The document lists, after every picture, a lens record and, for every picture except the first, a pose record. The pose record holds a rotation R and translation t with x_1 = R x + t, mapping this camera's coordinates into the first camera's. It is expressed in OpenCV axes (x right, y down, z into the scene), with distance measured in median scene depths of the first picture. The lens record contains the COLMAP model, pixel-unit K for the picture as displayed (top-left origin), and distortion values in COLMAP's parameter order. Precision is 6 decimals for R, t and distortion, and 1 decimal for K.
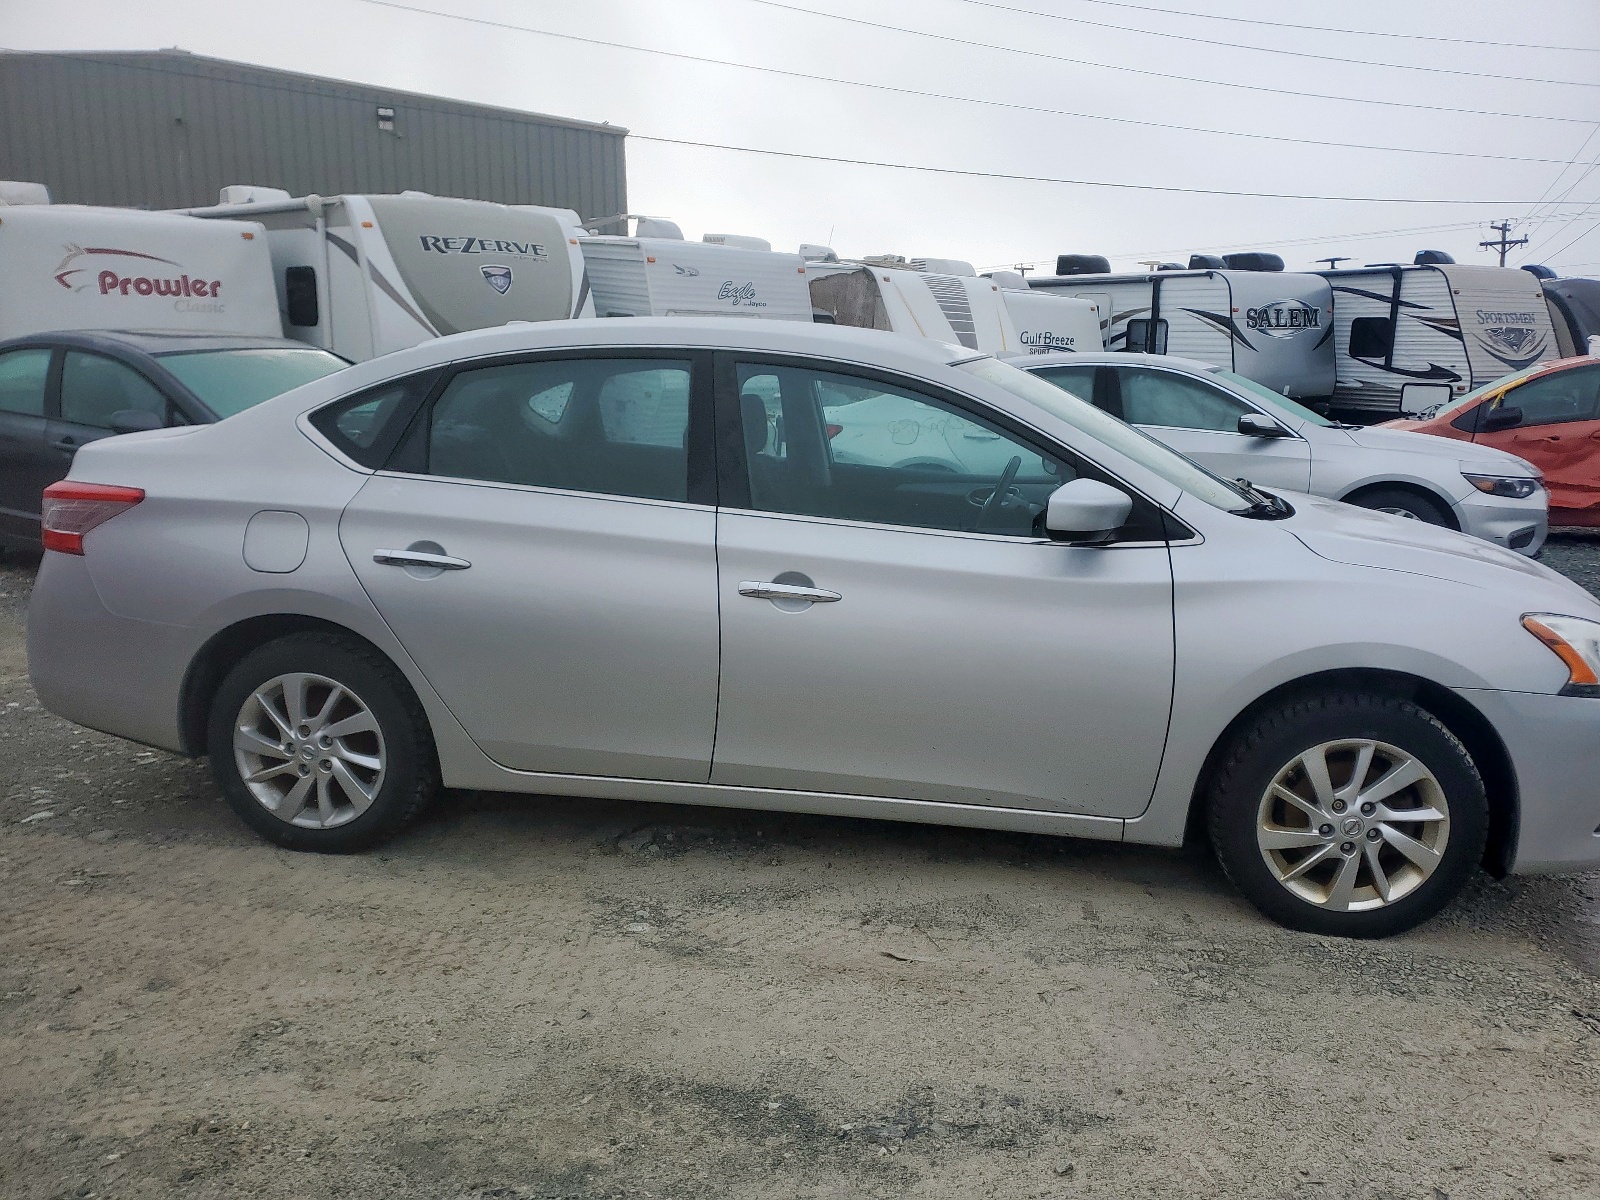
lens RADIAL K [[1251.8, 0, 794.0], [0, 1251.8, 608.6], [0, 0, 1]] dist [0.020879, -0.014821]
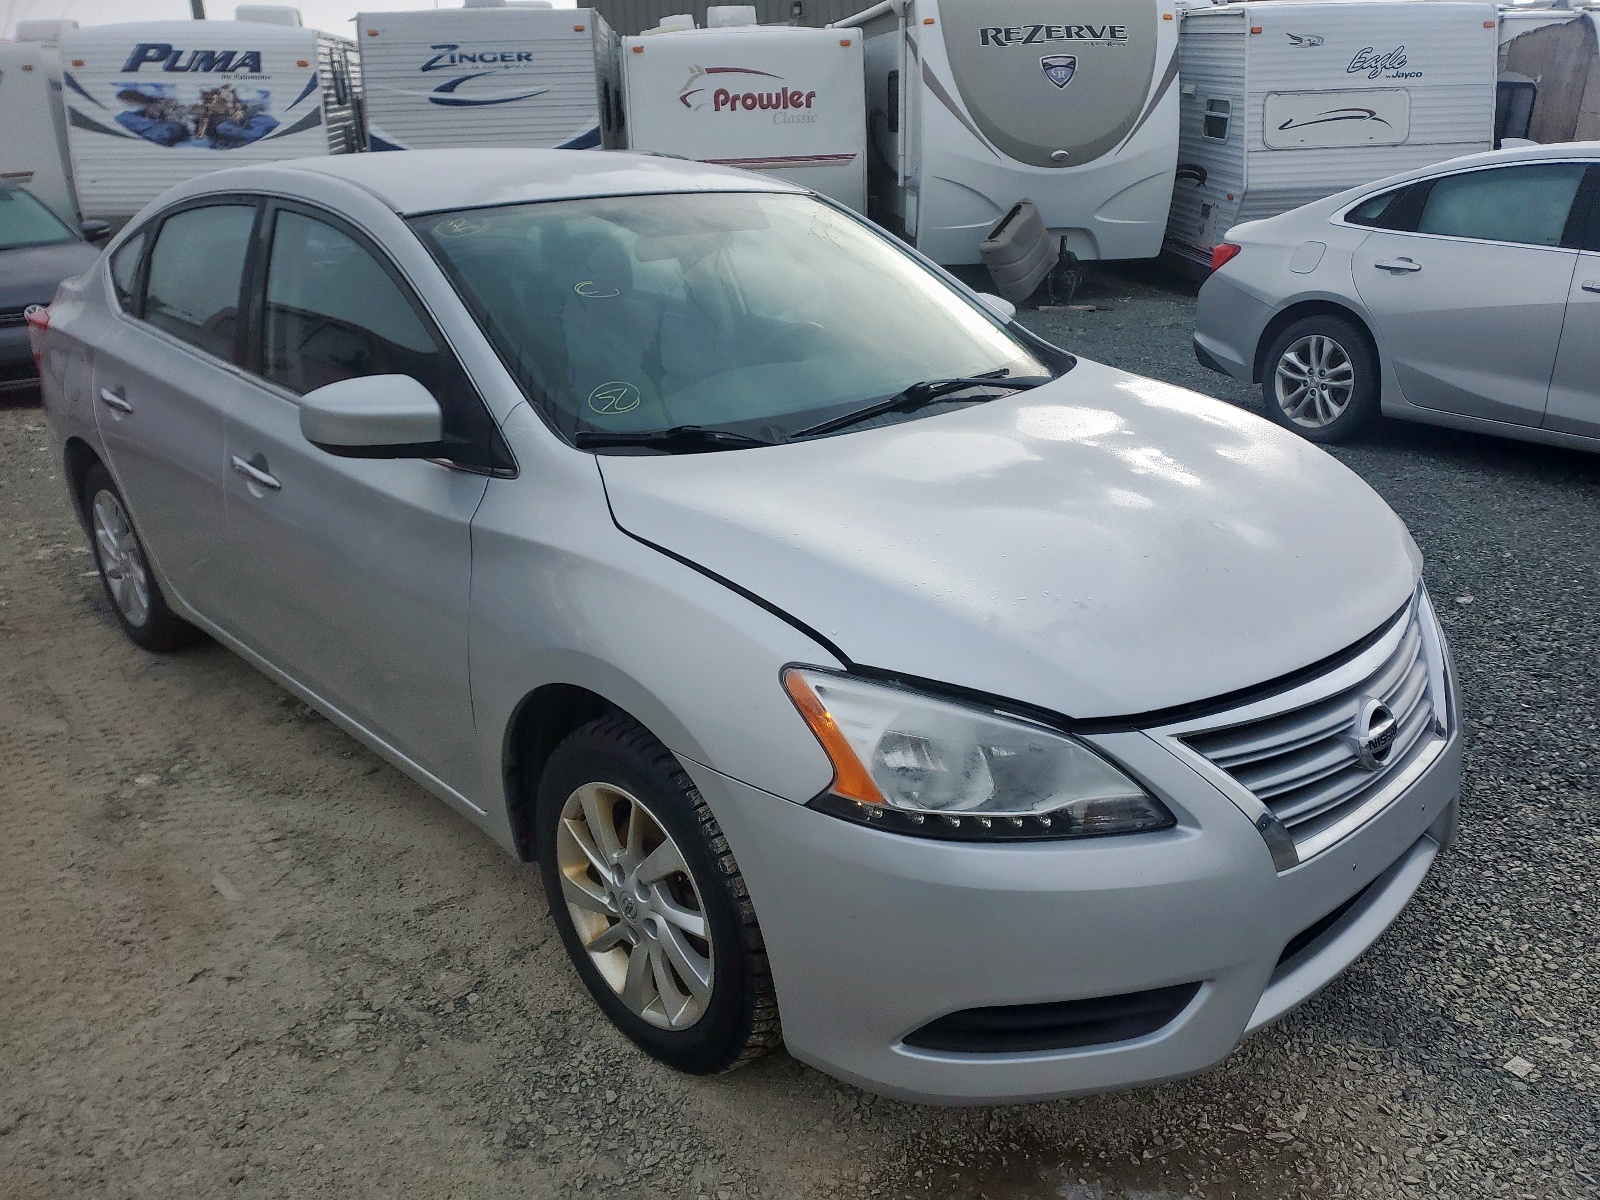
lens RADIAL K [[1251.8, 0, 800.4], [0, 1251.8, 589.8], [0, 0, 1]] dist [0.020879, -0.014821]
pose [[0.796019, 0.171837, -0.580367, 0.216301], [-0.087365, 0.981432, 0.170758, -0.030644], [0.598933, -0.085222, 0.796252, 0.124843]]
